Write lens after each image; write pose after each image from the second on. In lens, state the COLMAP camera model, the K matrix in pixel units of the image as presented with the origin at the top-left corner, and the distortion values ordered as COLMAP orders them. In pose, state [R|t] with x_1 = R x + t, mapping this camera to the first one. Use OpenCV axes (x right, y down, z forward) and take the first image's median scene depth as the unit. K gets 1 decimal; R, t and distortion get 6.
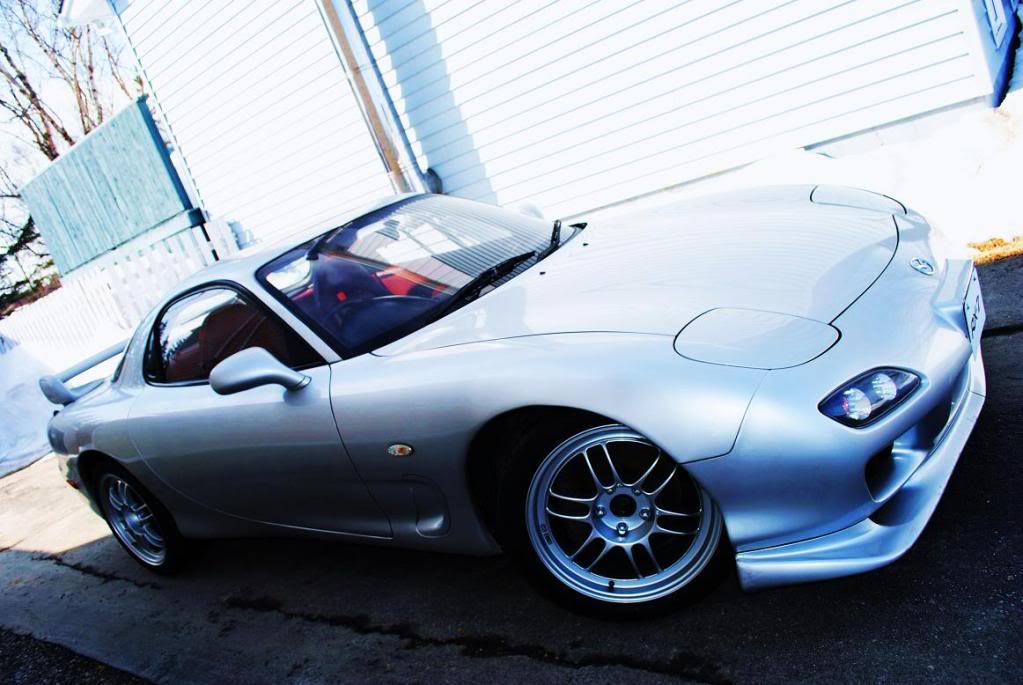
lens RADIAL K [[838.0, 0, 511.5], [0, 838.0, 342.5], [0, 0, 1]] dist [-0.077464, 0.005980]
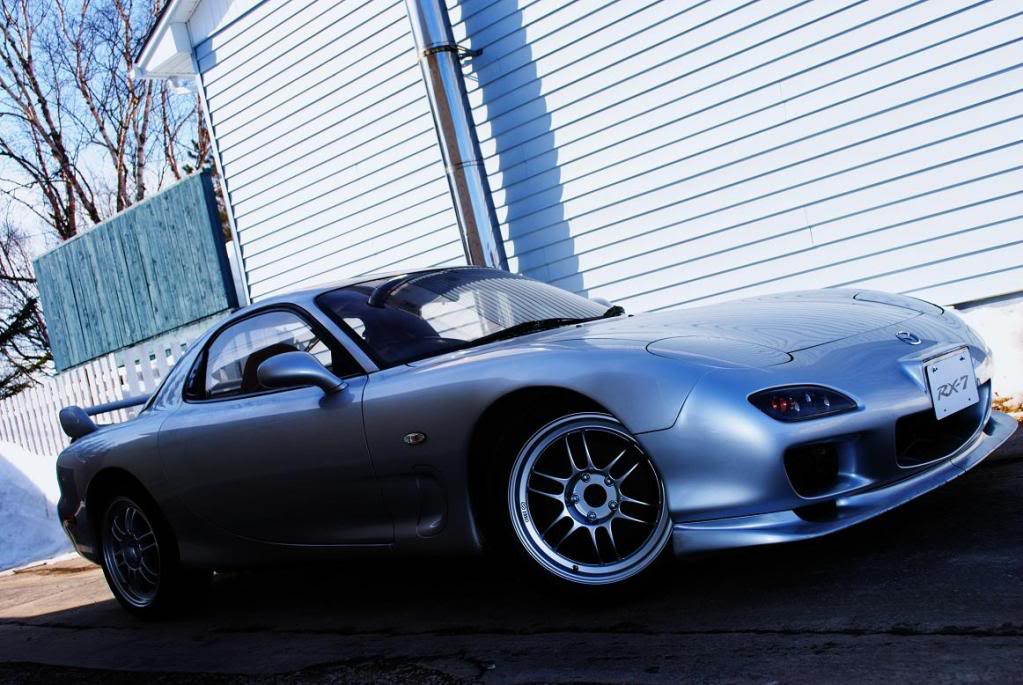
lens RADIAL K [[1237.9, 0, 511.5], [0, 1237.9, 342.5], [0, 0, 1]] dist [-0.031136, -0.008262]
pose [[0.980757, 0.142773, -0.133160, 0.132472], [-0.168781, 0.962860, -0.210743, 0.226084], [0.098126, 0.229163, 0.968429, -0.416321]]
